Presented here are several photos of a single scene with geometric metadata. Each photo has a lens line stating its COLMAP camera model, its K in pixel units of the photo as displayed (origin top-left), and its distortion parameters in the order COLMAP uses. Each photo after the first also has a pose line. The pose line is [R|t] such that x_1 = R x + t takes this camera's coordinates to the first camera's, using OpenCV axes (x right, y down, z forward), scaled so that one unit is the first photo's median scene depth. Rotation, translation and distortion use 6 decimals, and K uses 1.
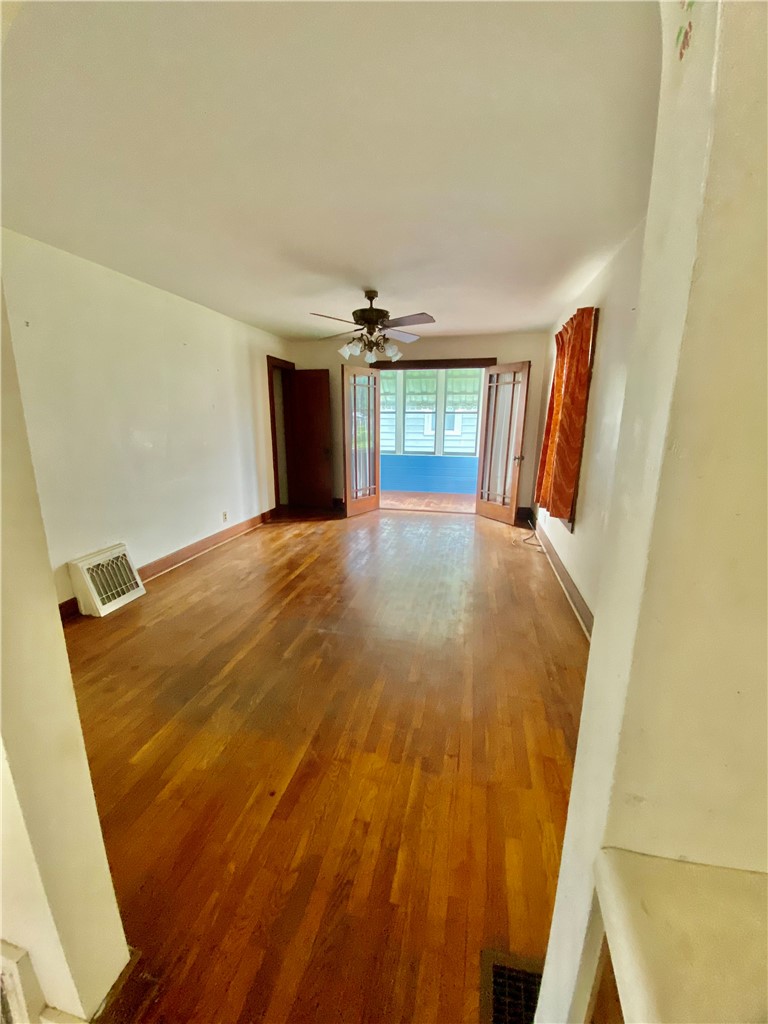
lens RADIAL K [[411.2, 0, 370.6], [0, 411.2, 524.9], [0, 0, 1]] dist [0.019779, -0.020040]
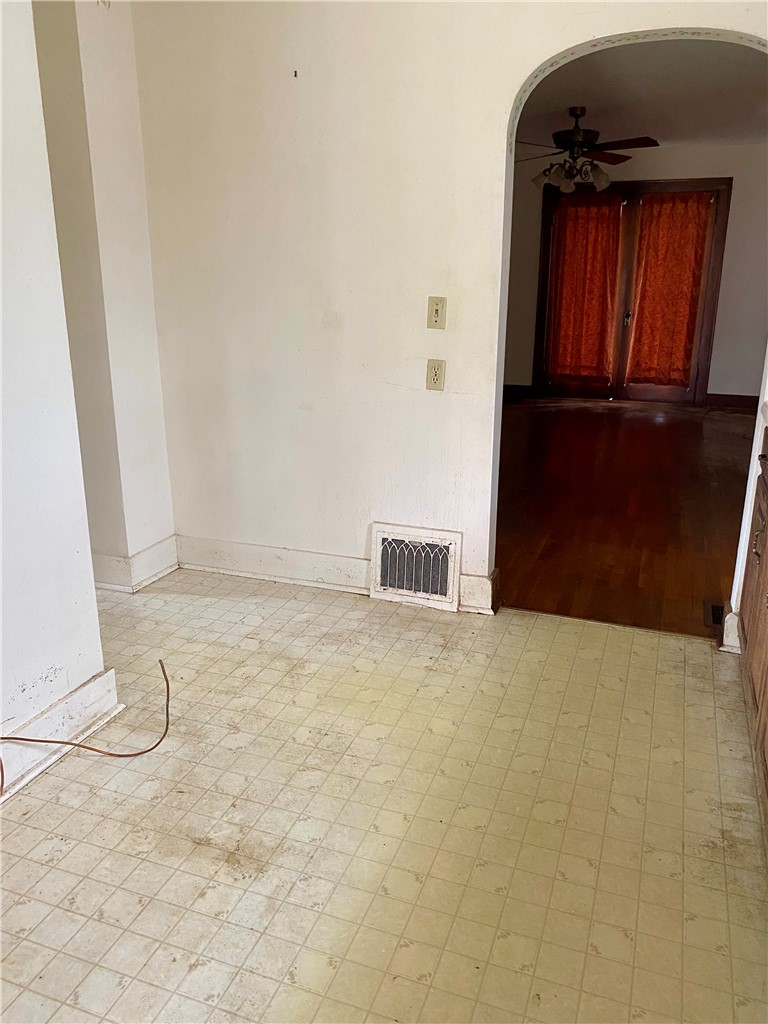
lens RADIAL K [[778.5, 0, 380.2], [0, 778.5, 528.8], [0, 0, 1]] dist [-0.010480, -0.001484]
pose [[0.993562, 0.029499, -0.109380, -0.196298], [-0.023081, 0.997962, 0.059486, 0.194256], [0.110912, -0.056579, 0.992218, -0.636893]]
